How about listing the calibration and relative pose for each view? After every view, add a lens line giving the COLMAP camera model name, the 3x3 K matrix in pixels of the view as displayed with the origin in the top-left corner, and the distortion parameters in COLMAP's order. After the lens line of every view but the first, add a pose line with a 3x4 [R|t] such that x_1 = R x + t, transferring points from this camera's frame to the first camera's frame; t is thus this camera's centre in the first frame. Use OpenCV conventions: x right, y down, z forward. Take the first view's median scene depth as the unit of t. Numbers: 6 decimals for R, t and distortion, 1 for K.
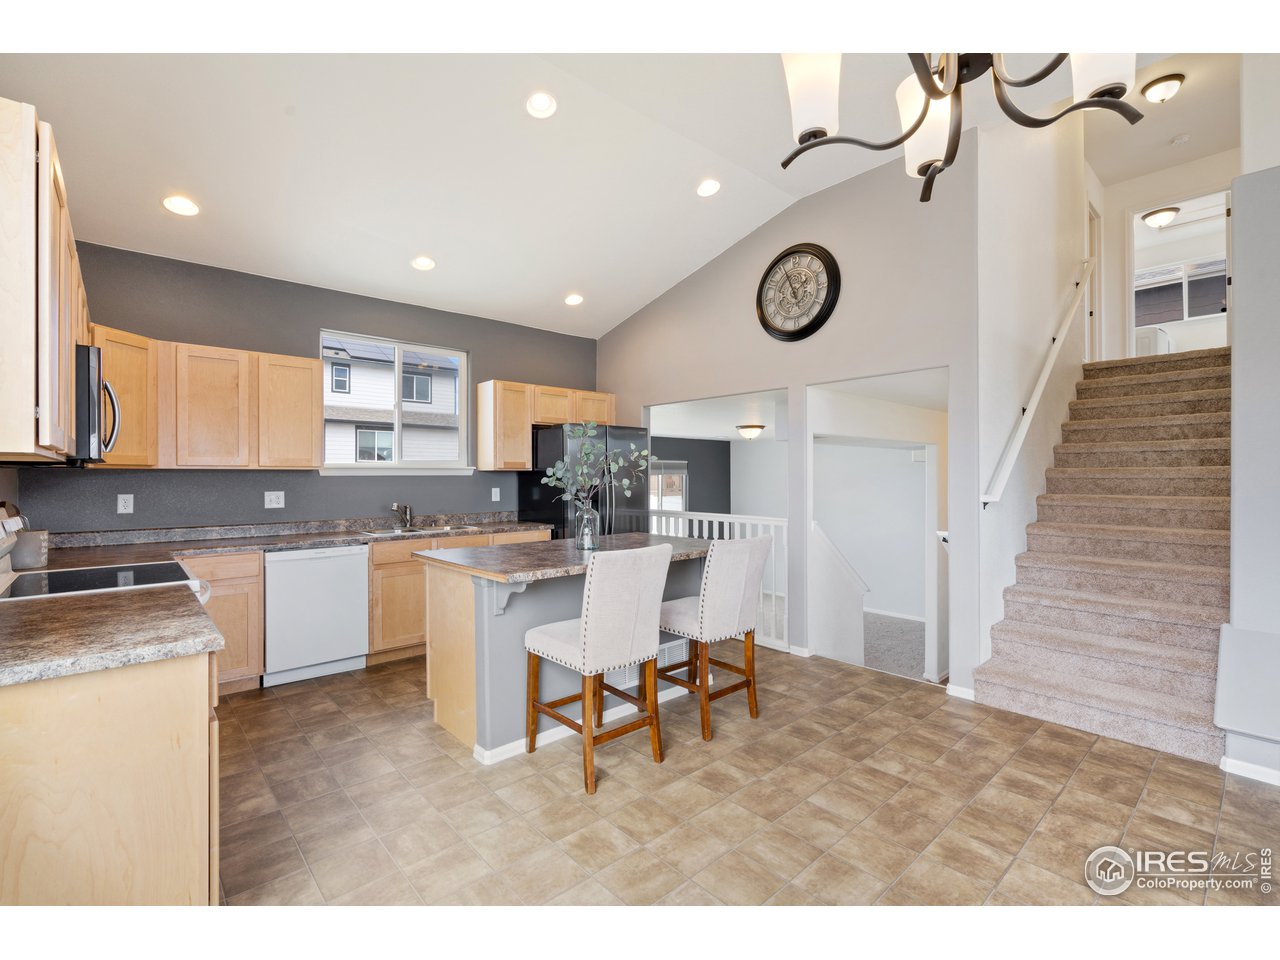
lens RADIAL K [[584.1, 0, 641.8], [0, 584.1, 478.4], [0, 0, 1]] dist [-0.004537, -0.001003]
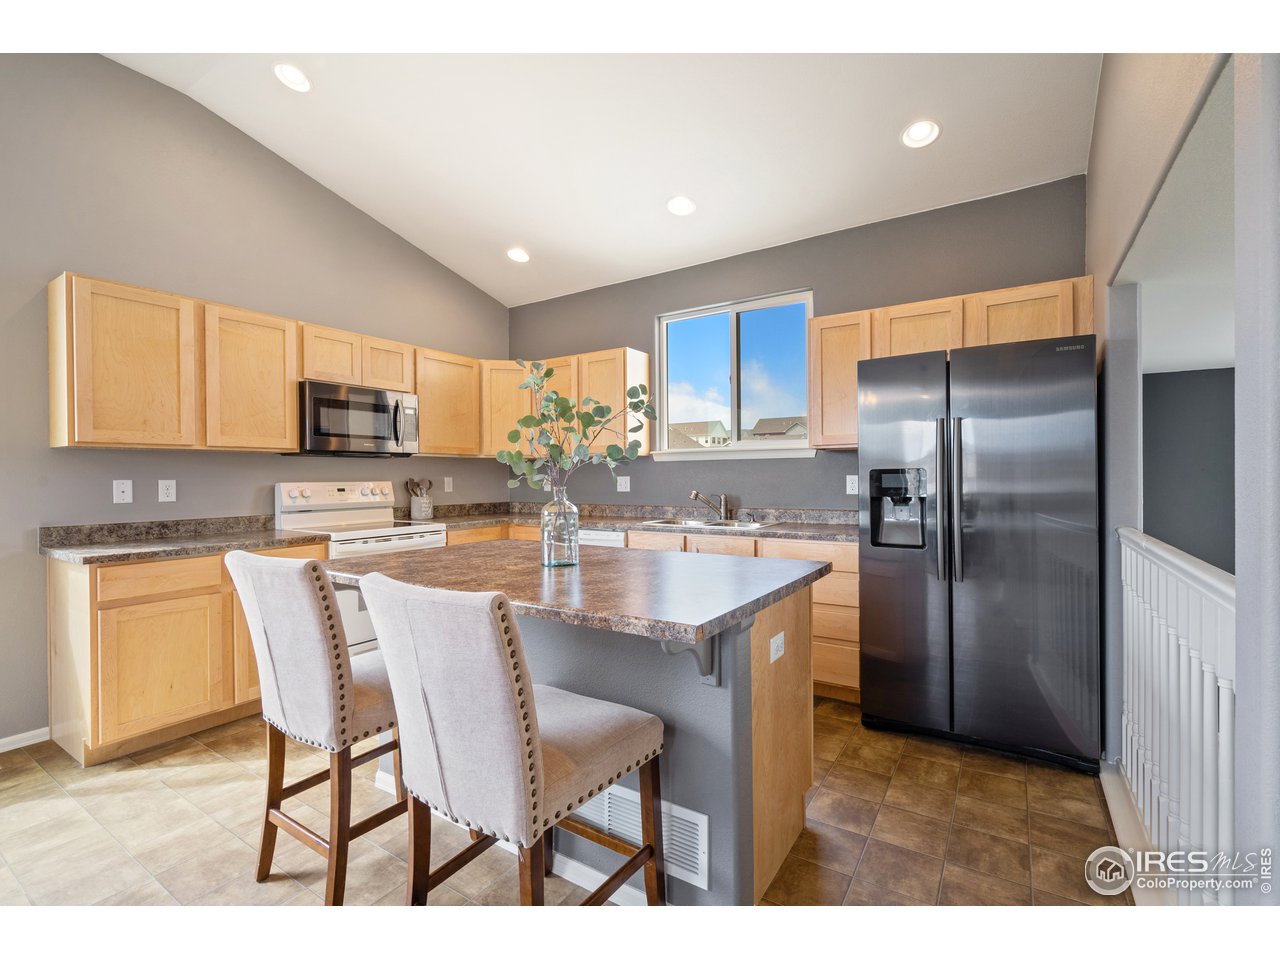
lens RADIAL K [[584.1, 0, 645.4], [0, 584.1, 478.8], [0, 0, 1]] dist [-0.004537, -0.001003]
pose [[0.262873, 0.008697, -0.964791, 0.682652], [0.005078, 0.999933, 0.010397, 0.023741], [0.964817, -0.007633, 0.262811, 1.132825]]
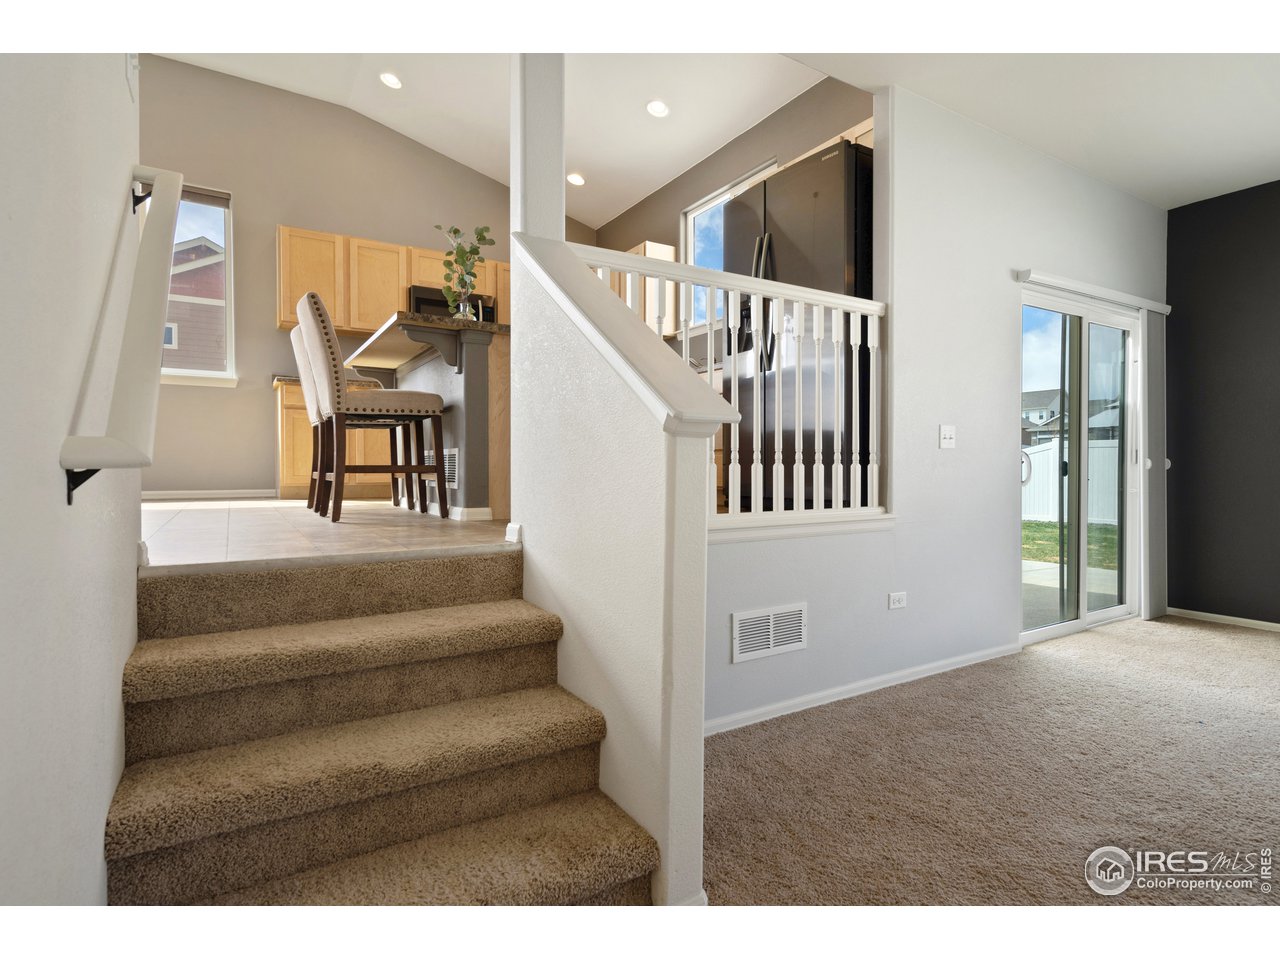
lens RADIAL K [[668.4, 0, 632.9], [0, 668.4, 472.5], [0, 0, 1]] dist [0.003867, 0.000366]
pose [[-0.188274, 0.015066, -0.982001, 1.226813], [-0.000466, 0.999881, 0.015430, 0.373984], [0.982116, 0.003363, -0.188245, 1.839189]]
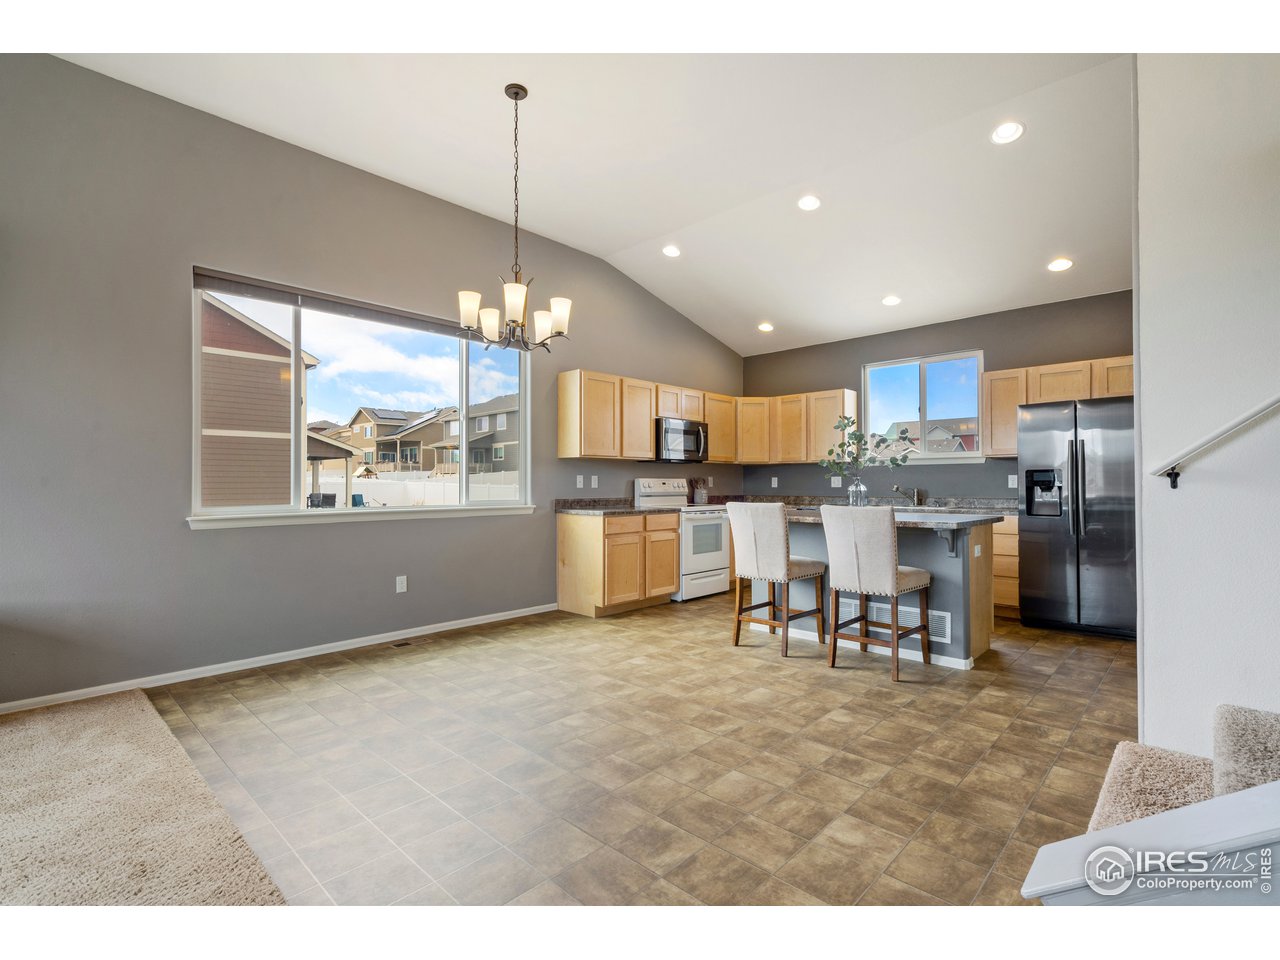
lens RADIAL K [[616.2, 0, 638.8], [0, 616.2, 477.1], [0, 0, 1]] dist [-0.002264, -0.000549]
pose [[0.069100, -0.005431, -0.997595, 1.512286], [0.000534, 0.999985, -0.005407, 0.049858], [0.997610, -0.000159, 0.069102, 0.531078]]
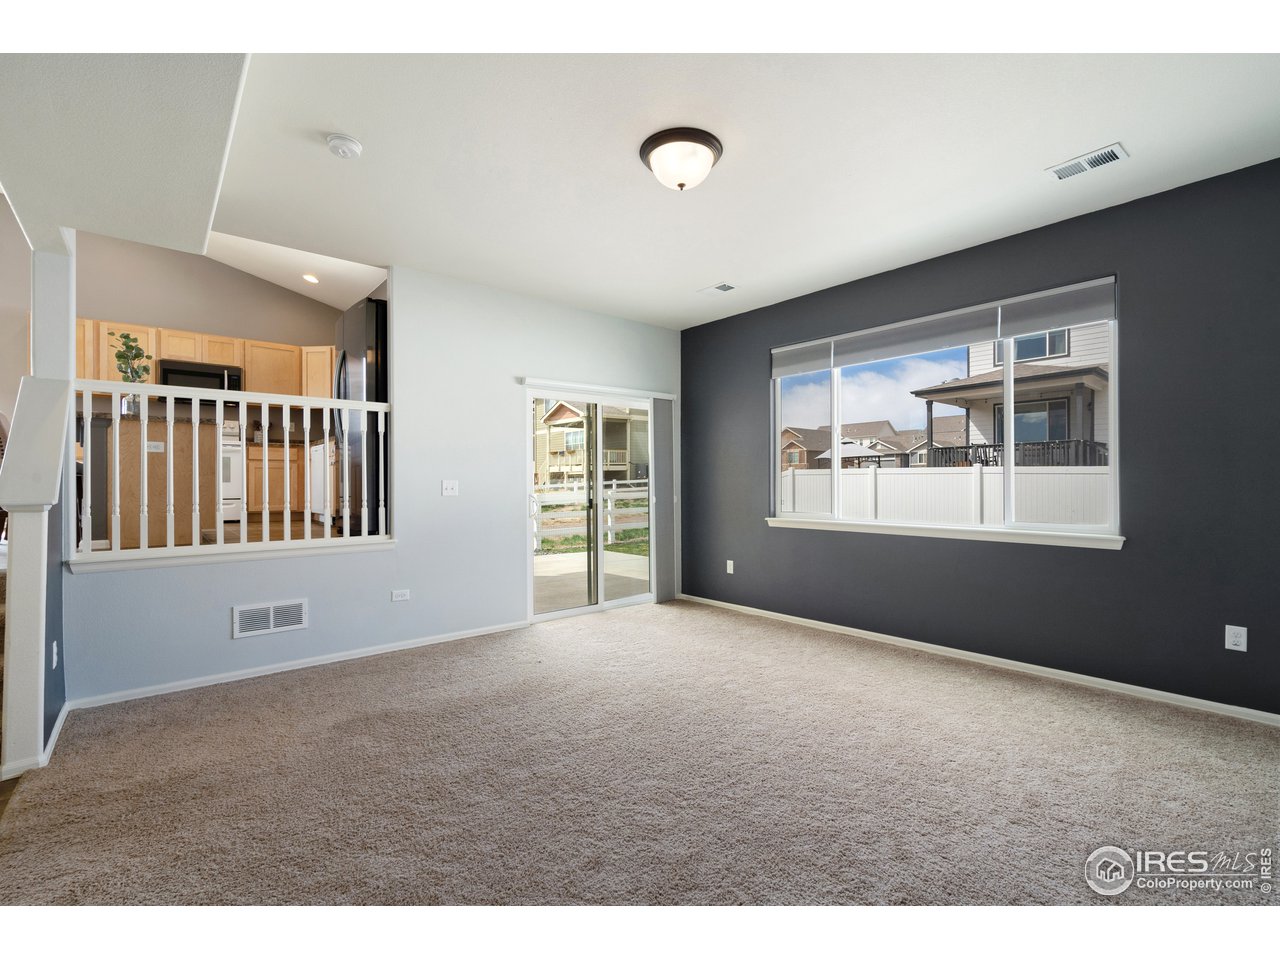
lens RADIAL K [[586.9, 0, 639.8], [0, 586.9, 483.7], [0, 0, 1]] dist [-0.012012, -0.000159]
pose [[-0.035047, 0.004722, -0.999374, 1.533805], [0.003175, 0.999984, 0.004613, 0.311834], [0.999381, -0.003011, -0.035062, 2.743758]]
